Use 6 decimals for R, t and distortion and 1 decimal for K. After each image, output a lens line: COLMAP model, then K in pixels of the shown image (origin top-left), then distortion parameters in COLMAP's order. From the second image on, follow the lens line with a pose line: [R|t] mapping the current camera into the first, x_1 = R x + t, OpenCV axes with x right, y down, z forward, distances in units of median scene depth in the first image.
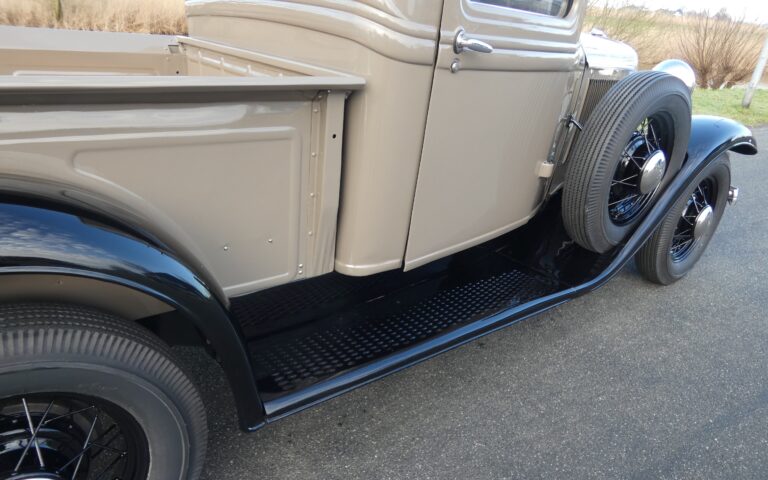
lens RADIAL K [[490.4, 0, 384.0], [0, 490.4, 240.0], [0, 0, 1]] dist [-0.035585, -0.001868]
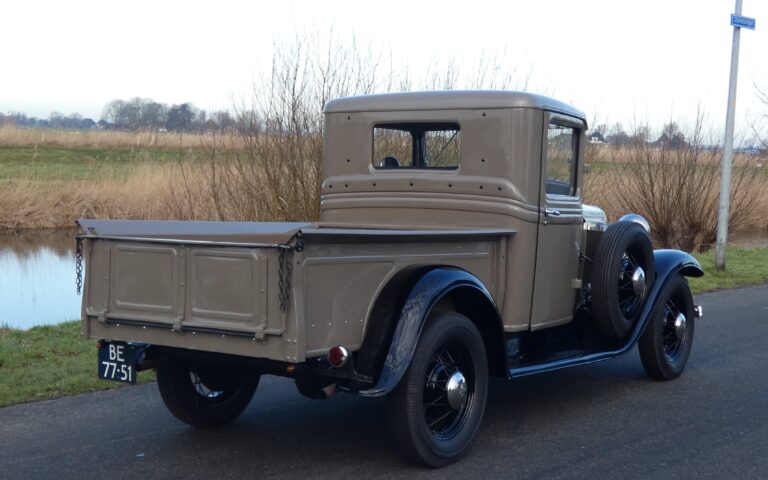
lens RADIAL K [[1190.2, 0, 384.0], [0, 1190.2, 240.0], [0, 0, 1]] dist [0.026811, 0.043479]
pose [[0.944595, -0.061433, 0.322438, -1.680763], [0.172886, 0.928142, -0.329640, 0.995606], [-0.279017, 0.367121, 0.887340, -2.583416]]
